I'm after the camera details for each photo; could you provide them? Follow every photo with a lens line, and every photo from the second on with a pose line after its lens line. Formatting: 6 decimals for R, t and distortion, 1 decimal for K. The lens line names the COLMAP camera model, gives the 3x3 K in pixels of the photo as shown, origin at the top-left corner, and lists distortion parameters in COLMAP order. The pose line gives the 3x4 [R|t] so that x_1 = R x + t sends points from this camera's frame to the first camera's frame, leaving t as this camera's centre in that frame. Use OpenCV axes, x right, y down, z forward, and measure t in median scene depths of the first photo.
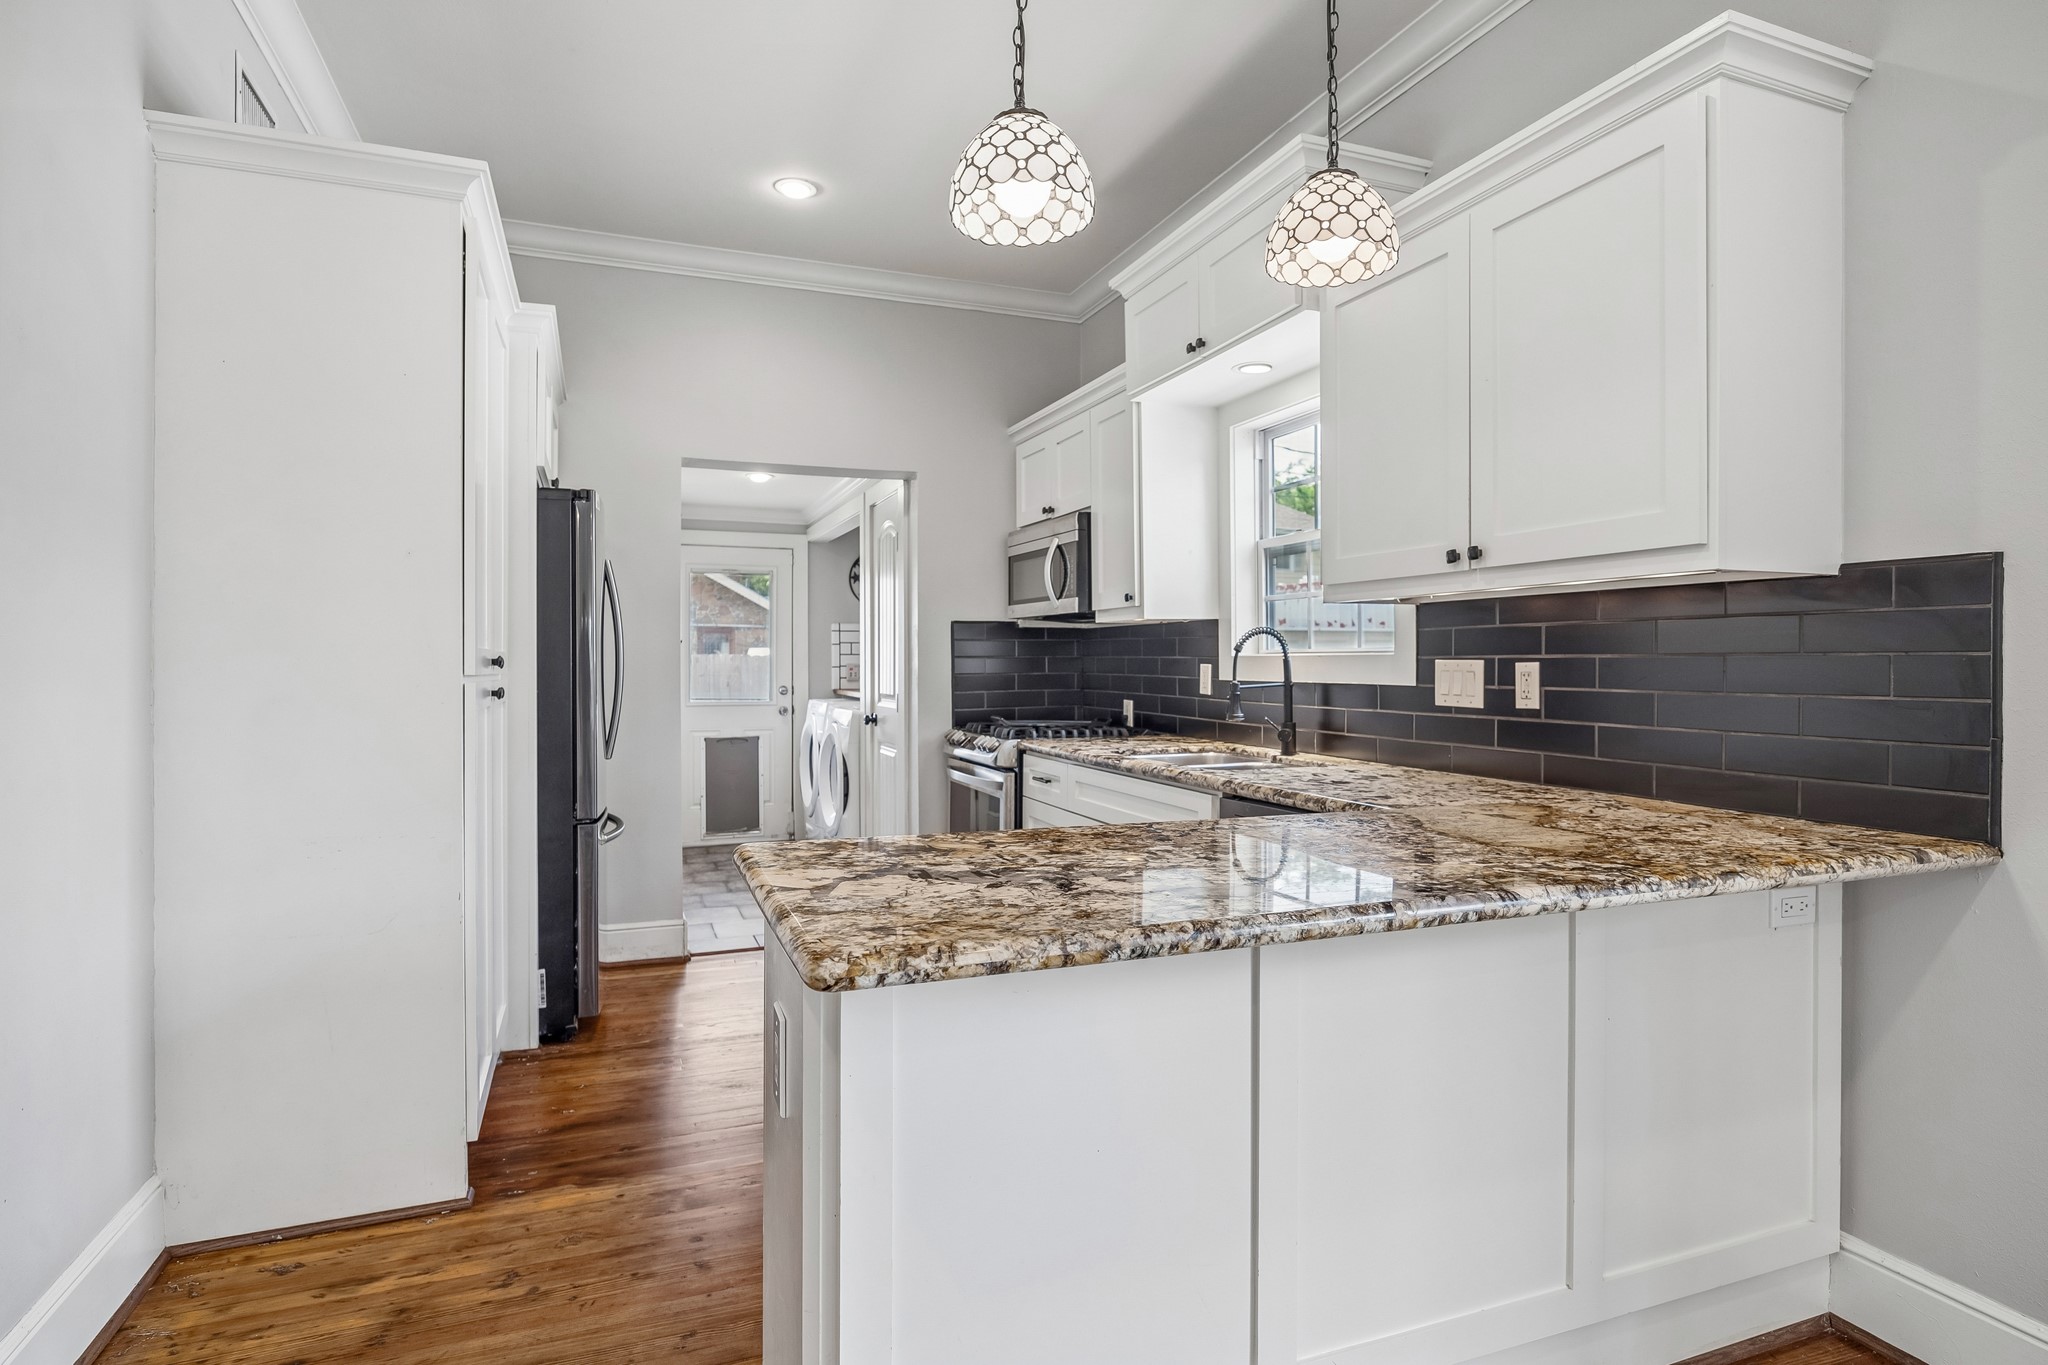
lens RADIAL K [[1061.7, 0, 1024.3], [0, 1061.7, 670.5], [0, 0, 1]] dist [-0.003455, -0.000577]
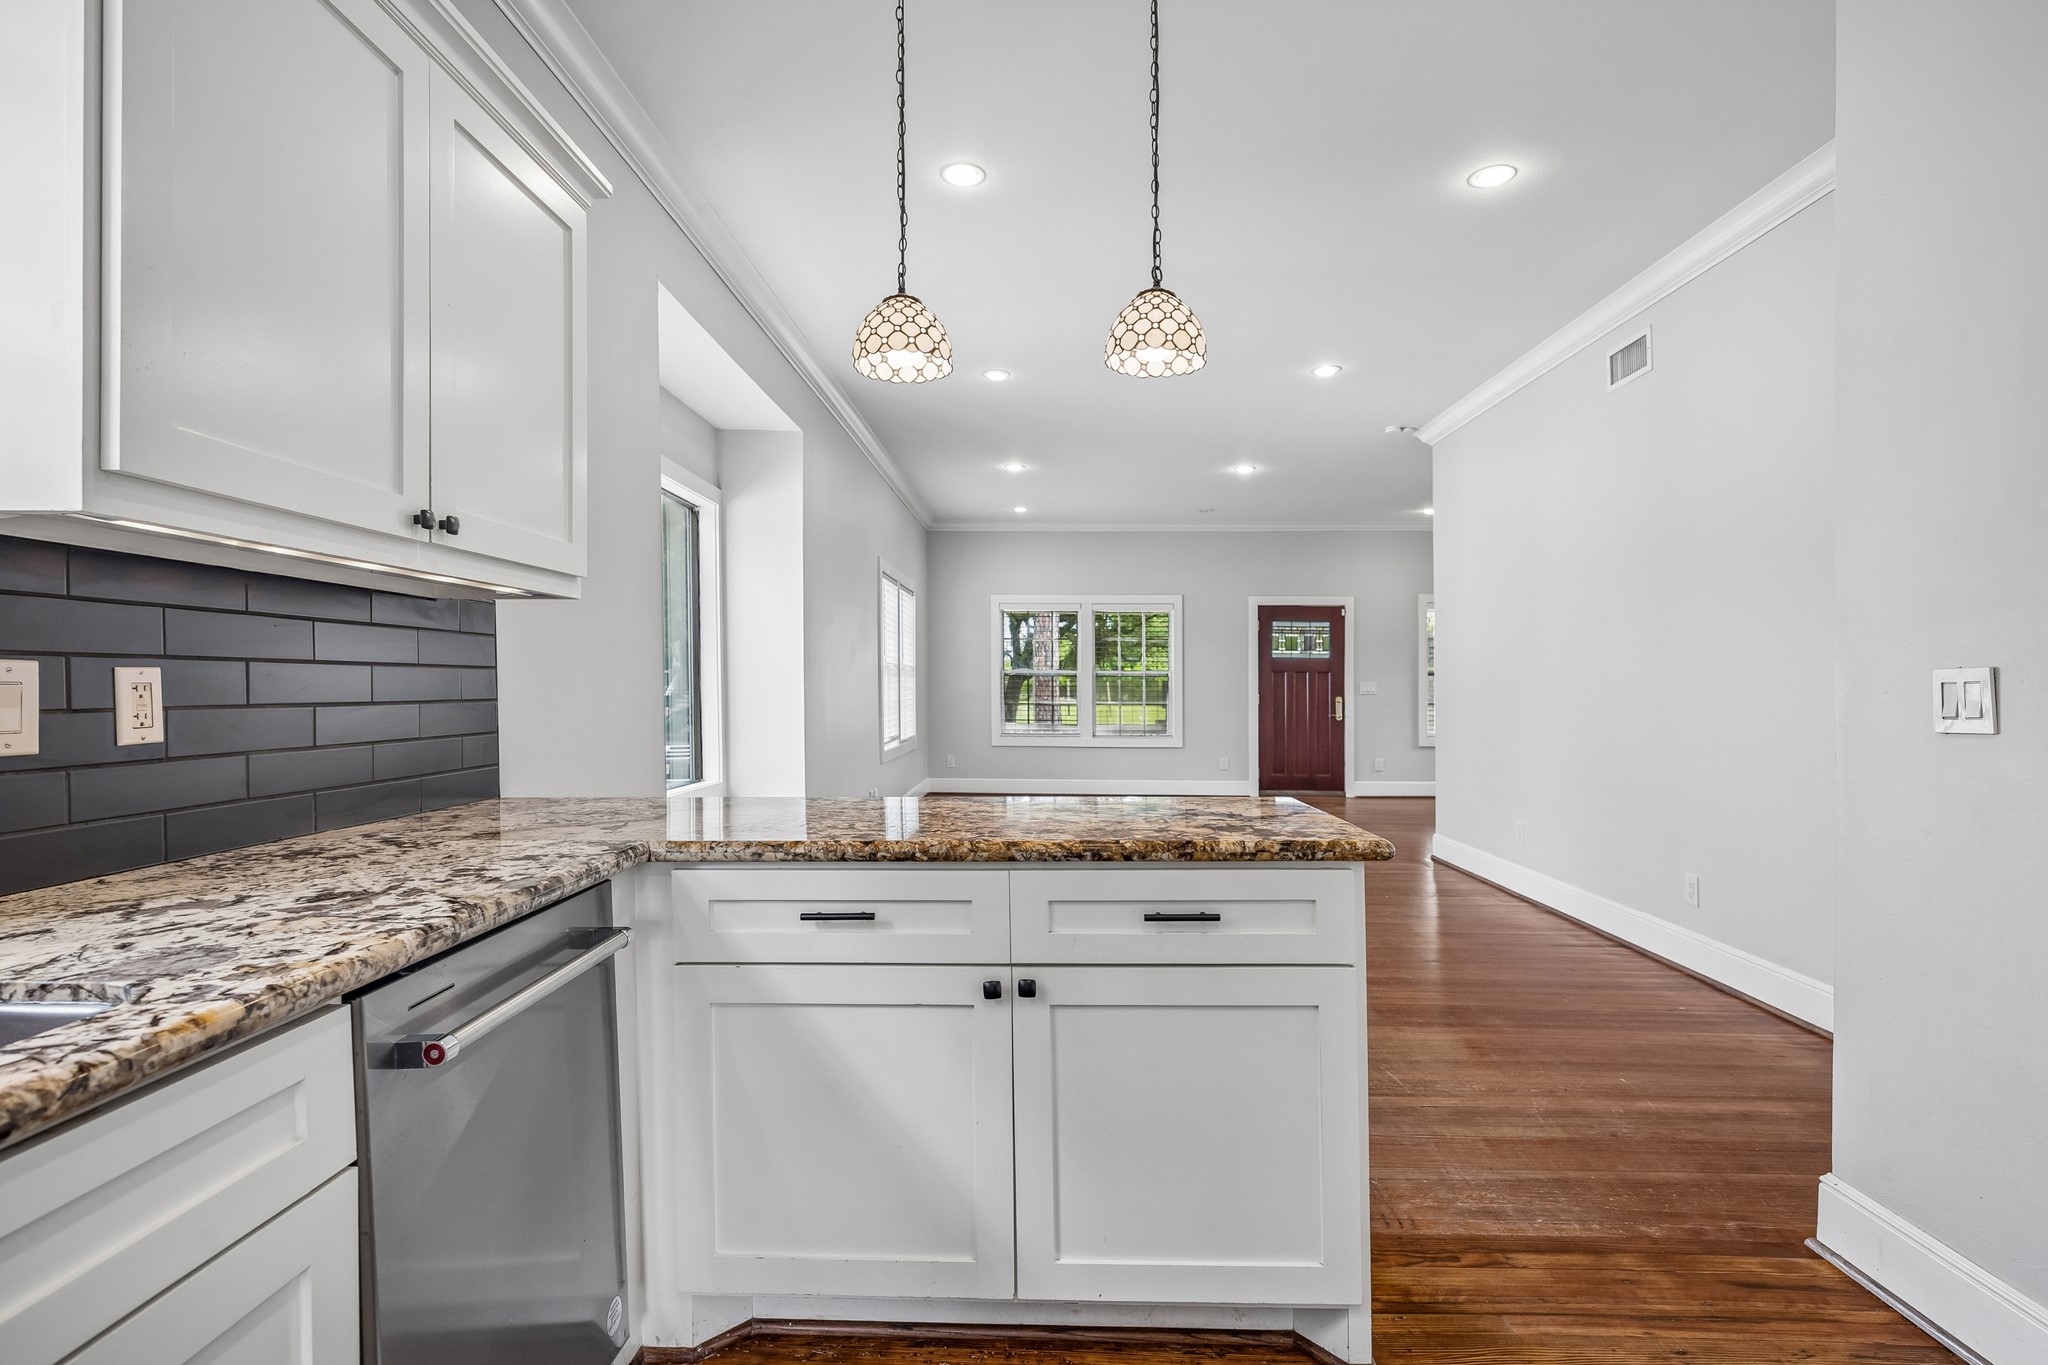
lens RADIAL K [[986.3, 0, 1028.8], [0, 986.3, 671.3], [0, 0, 1]] dist [-0.000416, 0.000119]
pose [[-0.922469, 0.005154, 0.386038, -0.152490], [0.001356, 0.999948, -0.010109, 0.000762], [-0.386070, -0.008802, -0.922428, 0.979983]]
